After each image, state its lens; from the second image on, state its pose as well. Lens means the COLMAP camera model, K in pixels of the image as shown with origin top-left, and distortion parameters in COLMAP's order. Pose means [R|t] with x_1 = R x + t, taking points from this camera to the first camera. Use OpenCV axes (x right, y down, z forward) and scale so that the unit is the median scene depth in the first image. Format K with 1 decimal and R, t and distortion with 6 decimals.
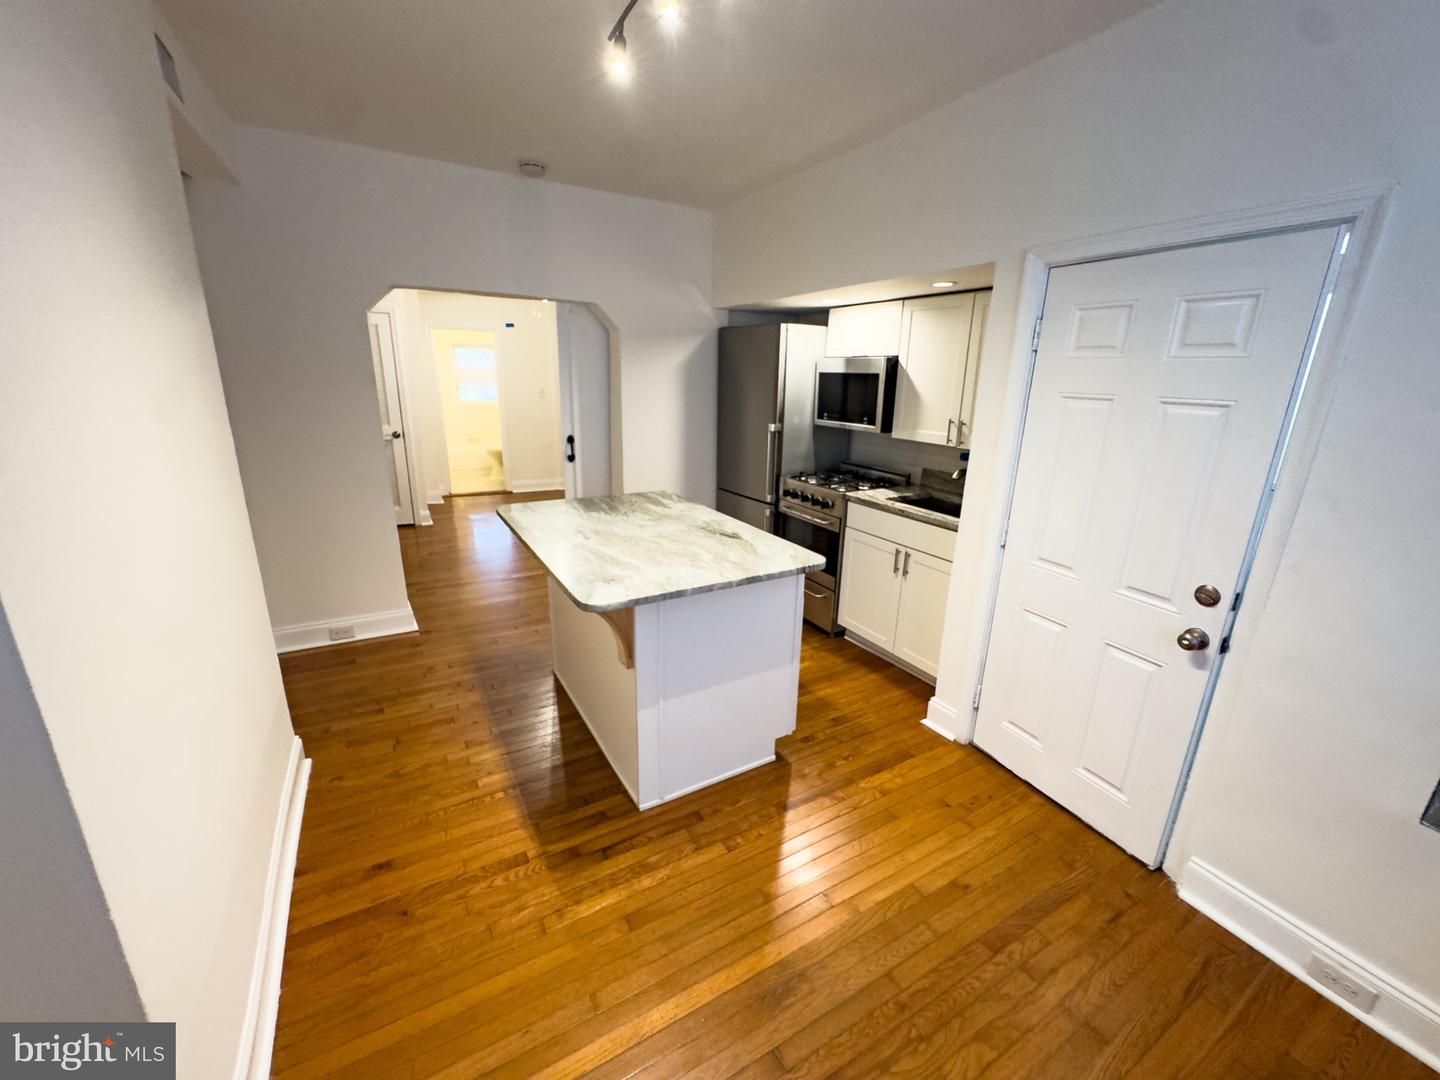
lens RADIAL K [[579.0, 0, 717.1], [0, 579.0, 539.5], [0, 0, 1]] dist [-0.004950, 0.000670]
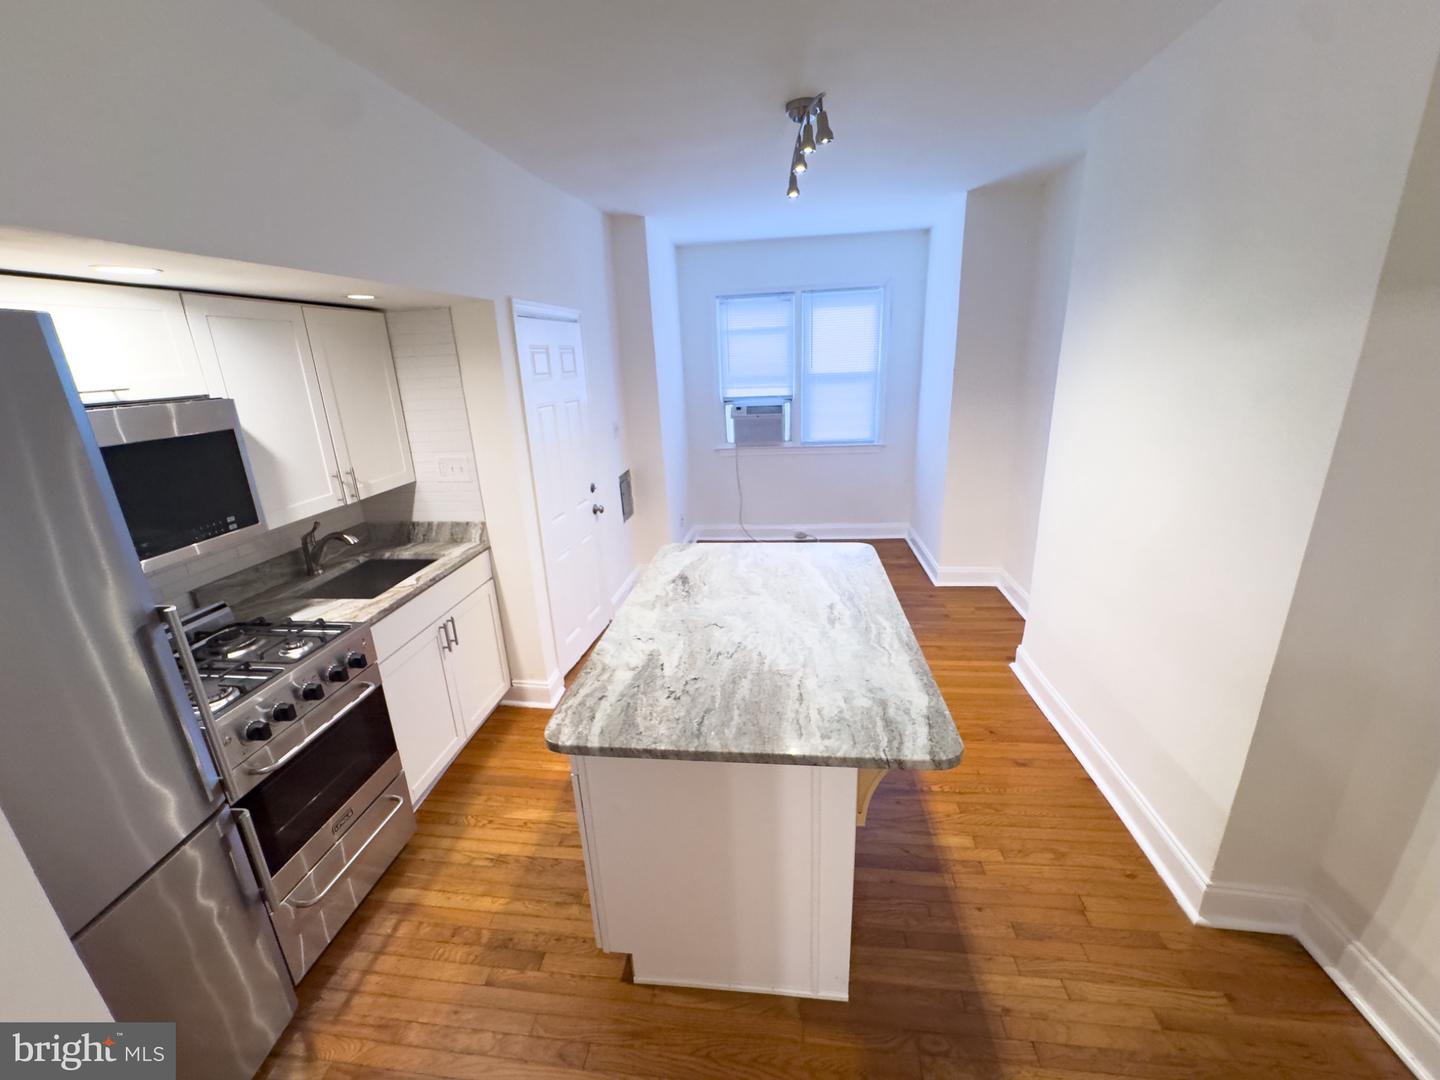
lens RADIAL K [[579.0, 0, 718.8], [0, 579.0, 537.8], [0, 0, 1]] dist [-0.004950, 0.000670]
pose [[-0.803876, -0.167564, 0.570706, -0.594716], [0.189660, 0.837200, 0.512958, -0.579599], [-0.563748, 0.520595, -0.641225, 1.692844]]
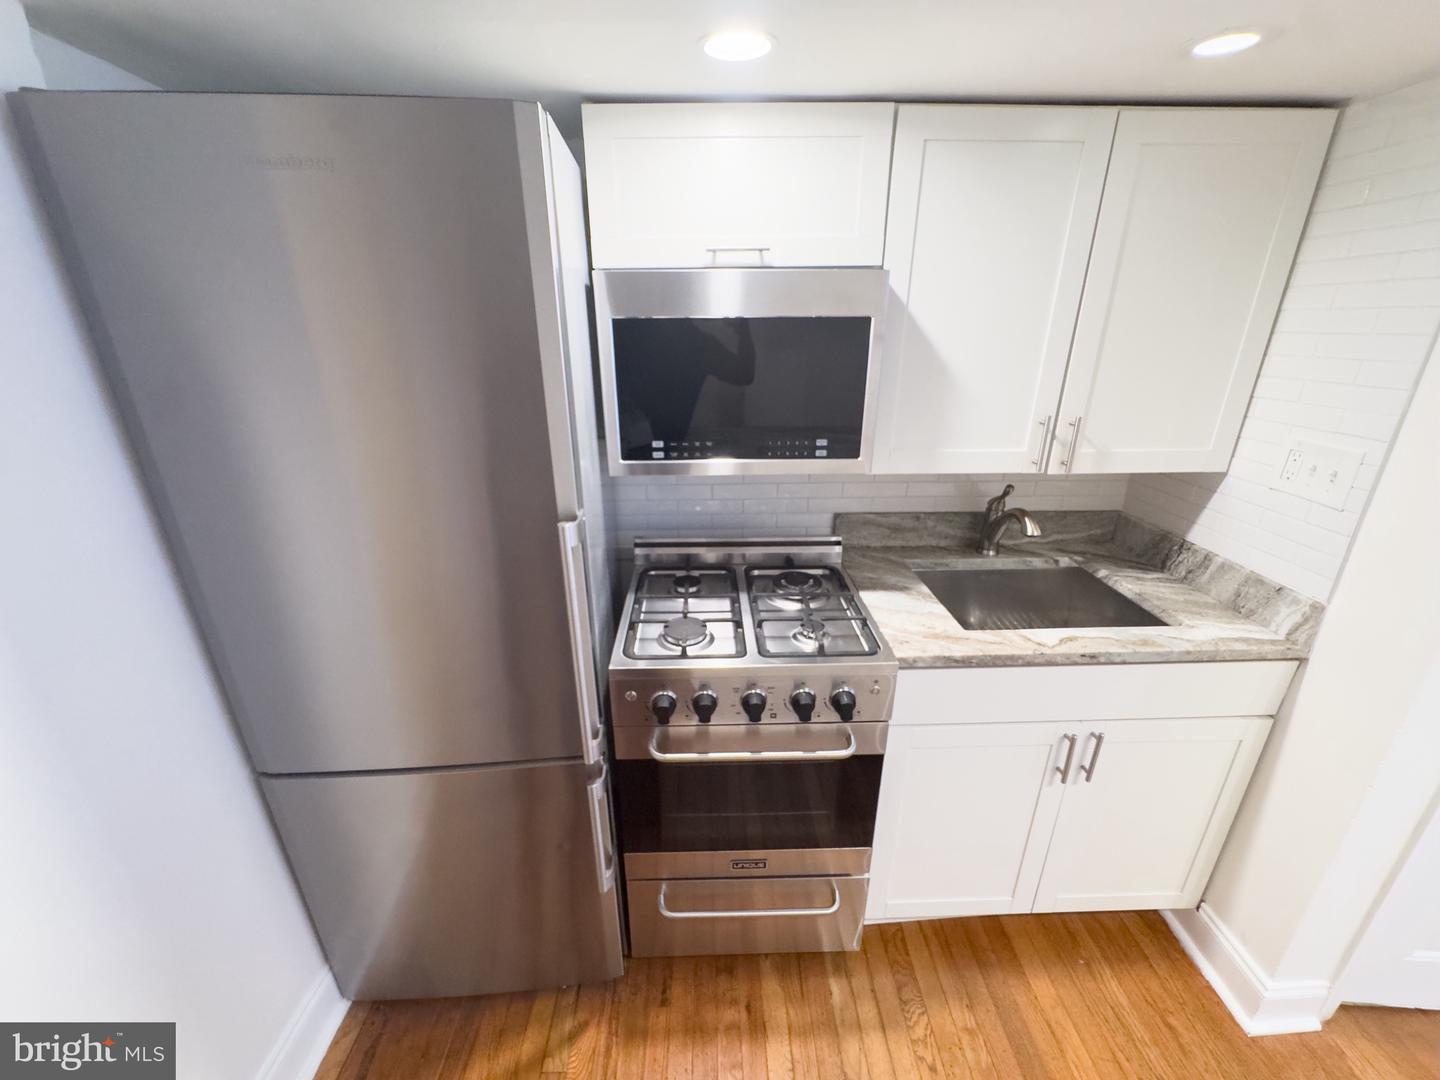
lens RADIAL K [[579.0, 0, 716.5], [0, 579.0, 538.3], [0, 0, 1]] dist [-0.004950, 0.000670]
pose [[0.477920, -0.331215, 0.813566, -0.156625], [0.259696, 0.938062, 0.229343, -0.392808], [-0.839137, 0.101672, 0.534333, 1.337551]]
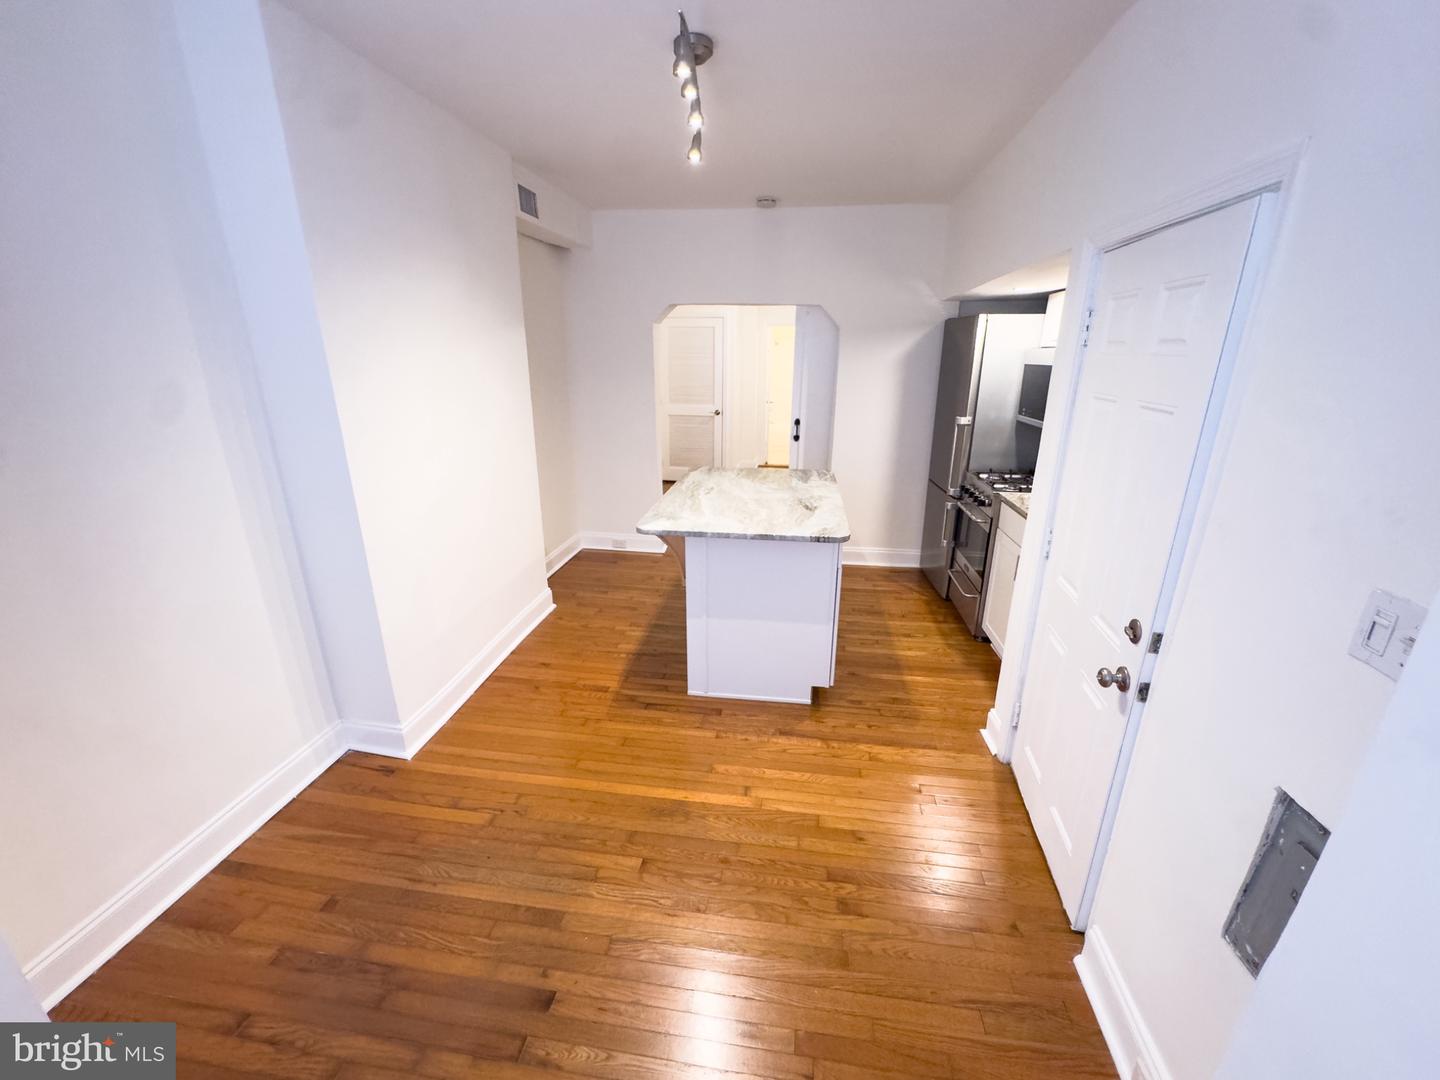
lens RADIAL K [[579.0, 0, 716.0], [0, 579.0, 539.1], [0, 0, 1]] dist [-0.004950, 0.000670]
pose [[0.785618, 0.172876, -0.594068, 0.651278], [-0.158981, 0.984336, 0.076204, -0.003719], [0.597937, 0.034578, 0.800797, -0.060516]]
